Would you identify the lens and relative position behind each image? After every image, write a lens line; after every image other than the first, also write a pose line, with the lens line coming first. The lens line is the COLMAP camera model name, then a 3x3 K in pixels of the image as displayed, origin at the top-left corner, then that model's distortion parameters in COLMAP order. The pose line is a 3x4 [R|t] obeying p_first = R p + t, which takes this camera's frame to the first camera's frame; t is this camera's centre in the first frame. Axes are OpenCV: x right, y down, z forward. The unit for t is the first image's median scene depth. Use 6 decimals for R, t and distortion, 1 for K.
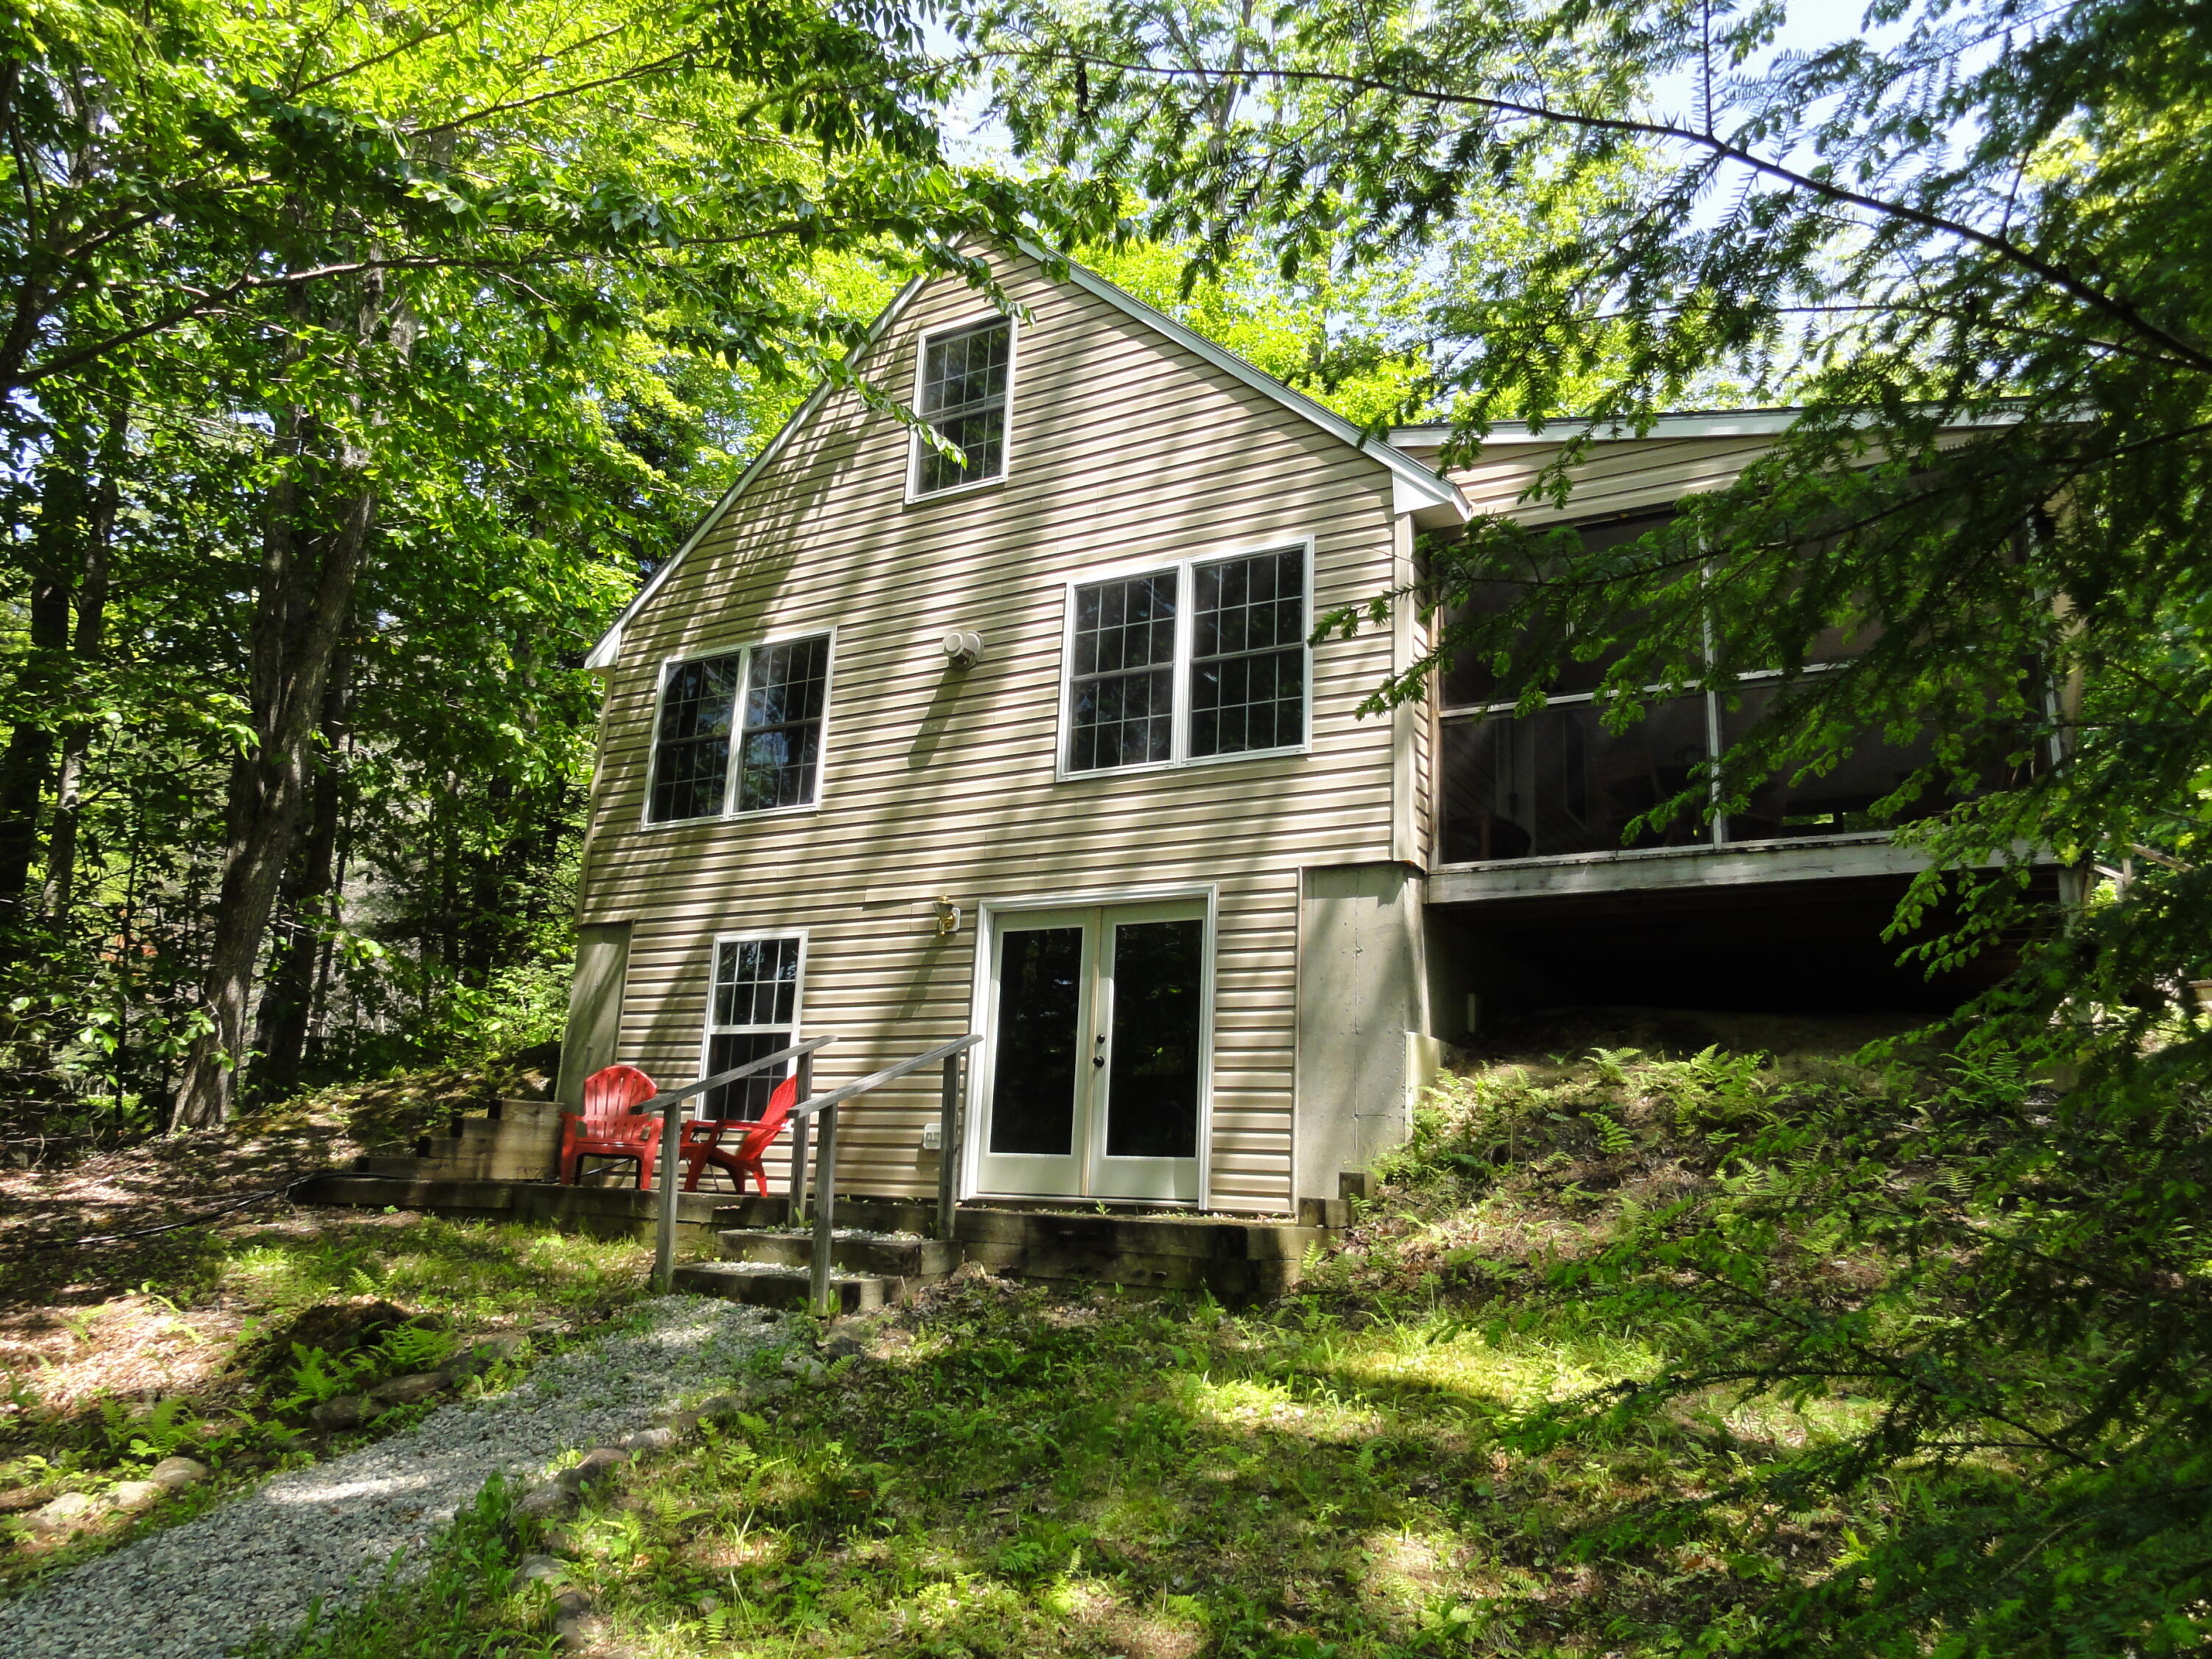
lens RADIAL K [[1538.2, 0, 1118.6], [0, 1538.2, 830.9], [0, 0, 1]] dist [-0.010544, 0.003351]
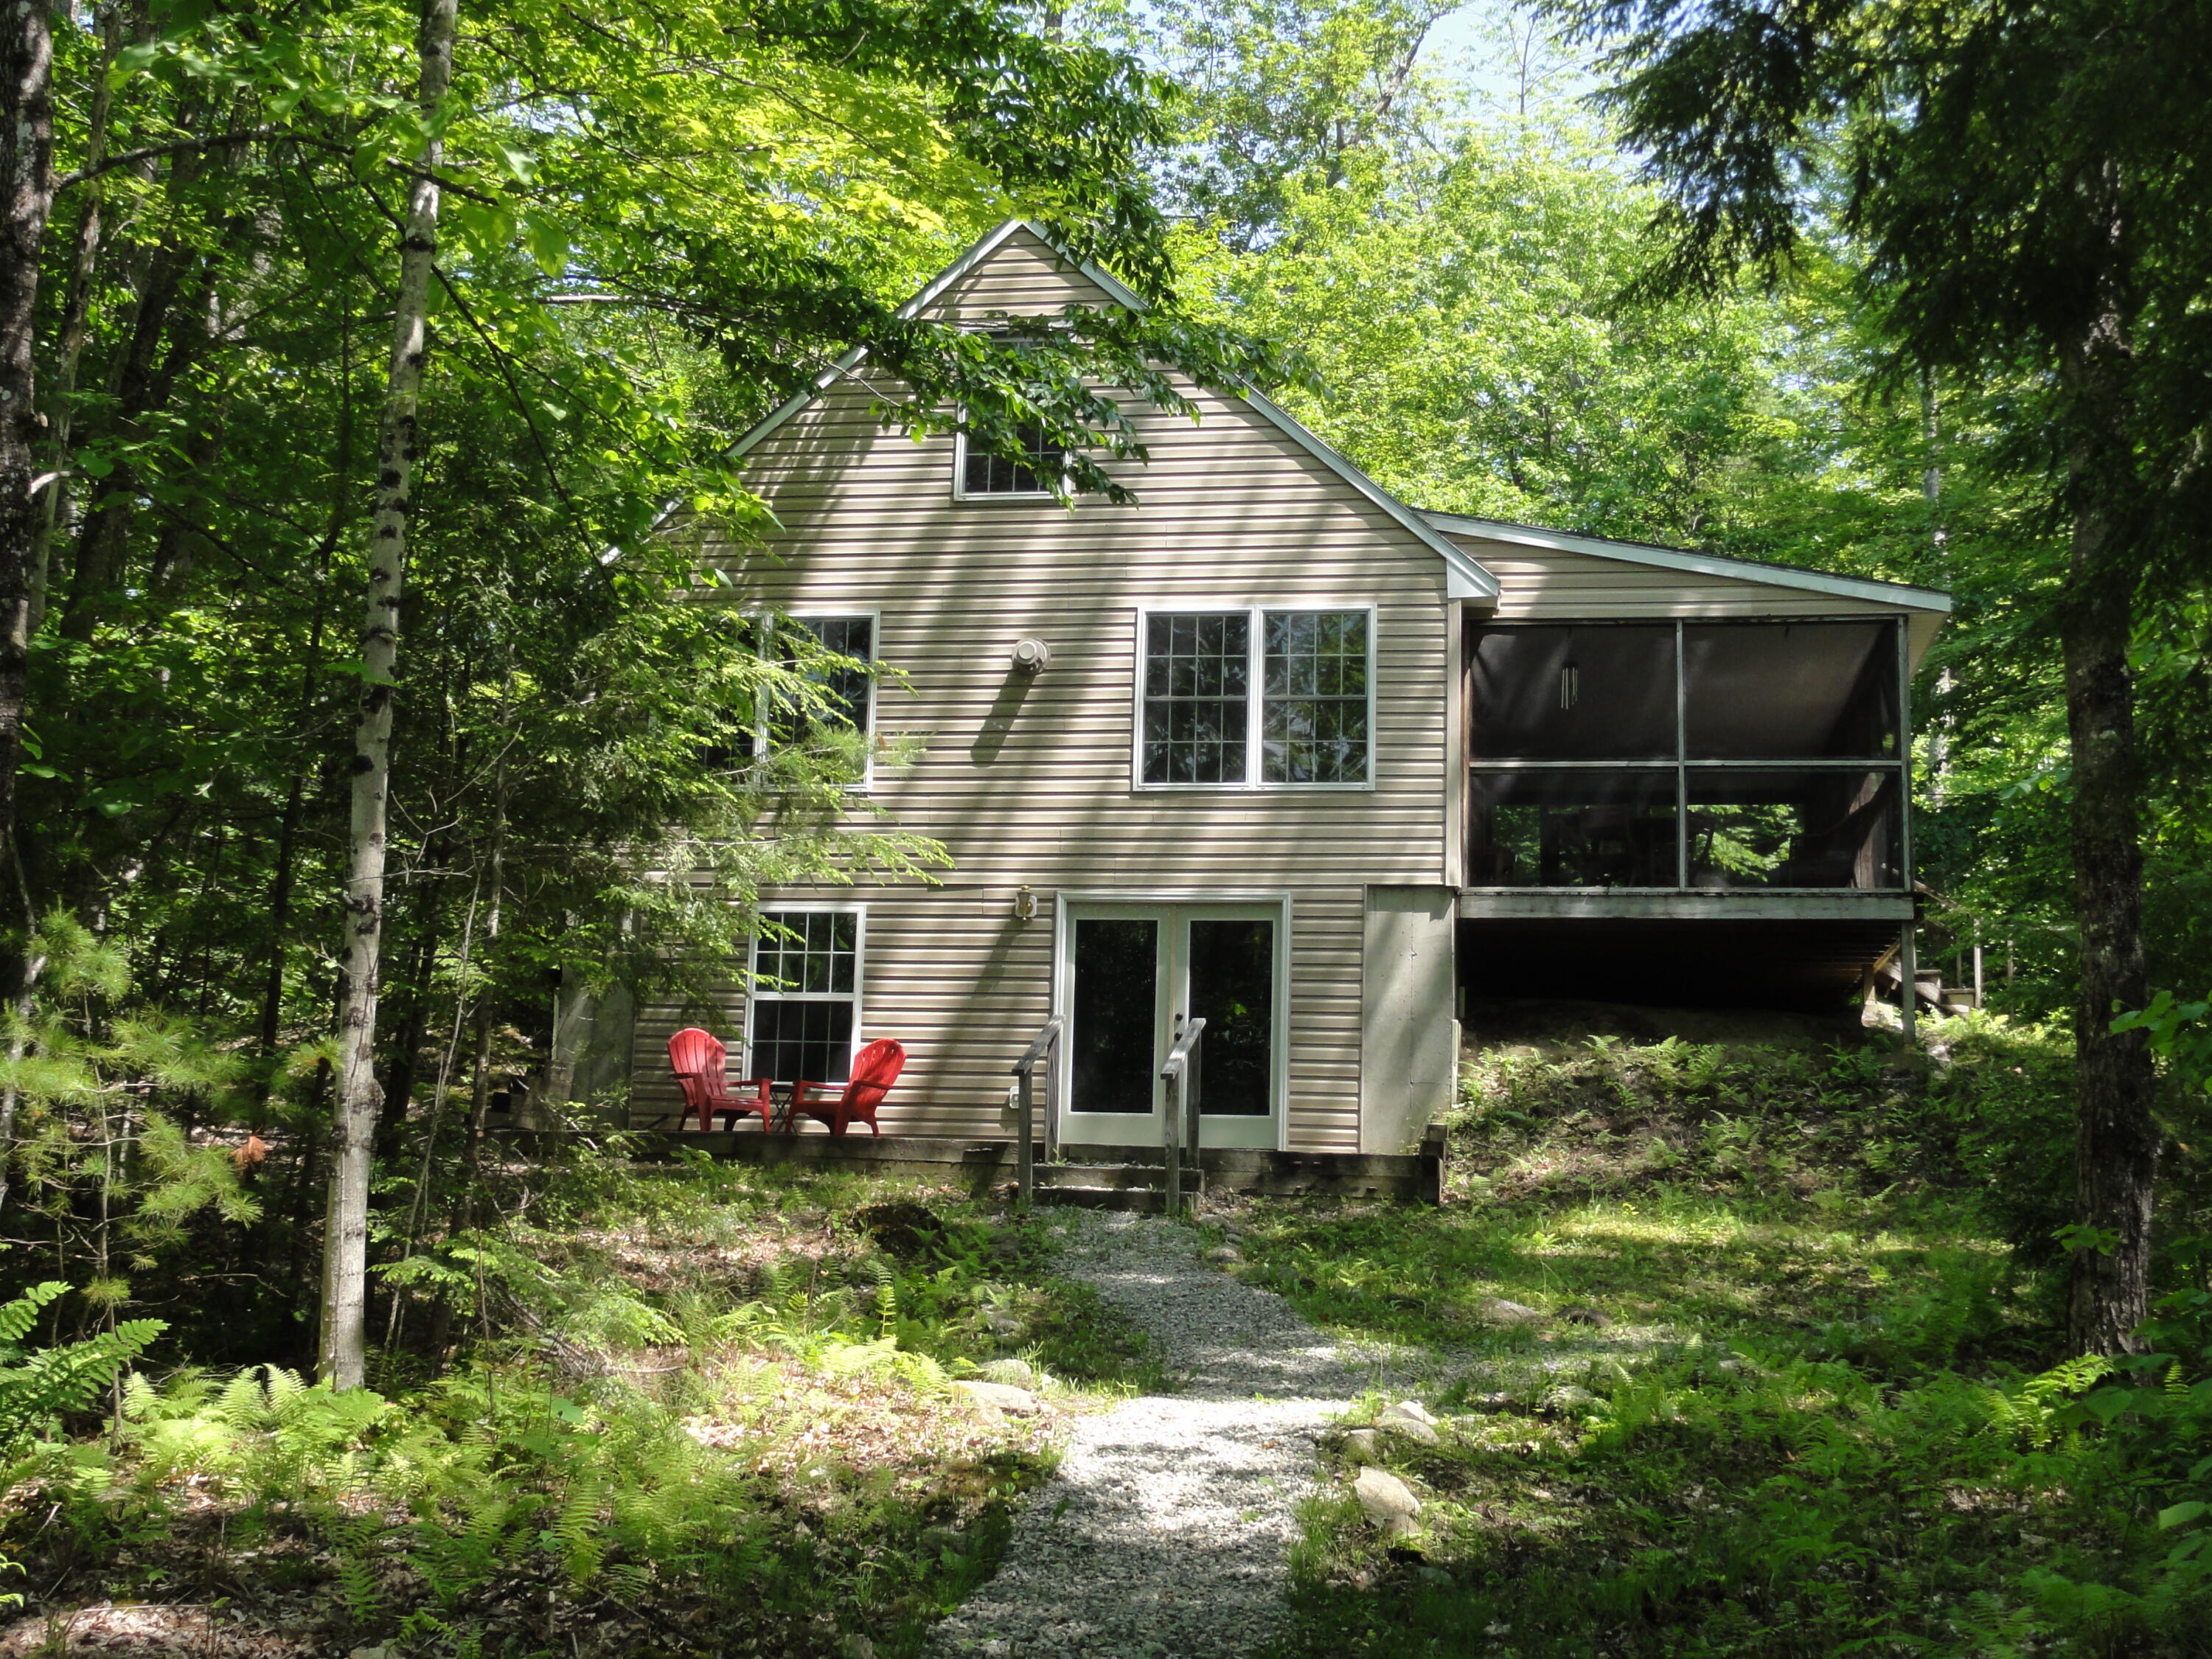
lens RADIAL K [[2608.2, 0, 1100.8], [0, 2608.2, 830.1], [0, 0, 1]] dist [0.021676, 0.000000]
pose [[0.935801, 0.045002, 0.349644, -0.801414], [-0.073757, 0.994861, 0.069361, -0.146728], [-0.344726, -0.090697, 0.934312, -0.866329]]
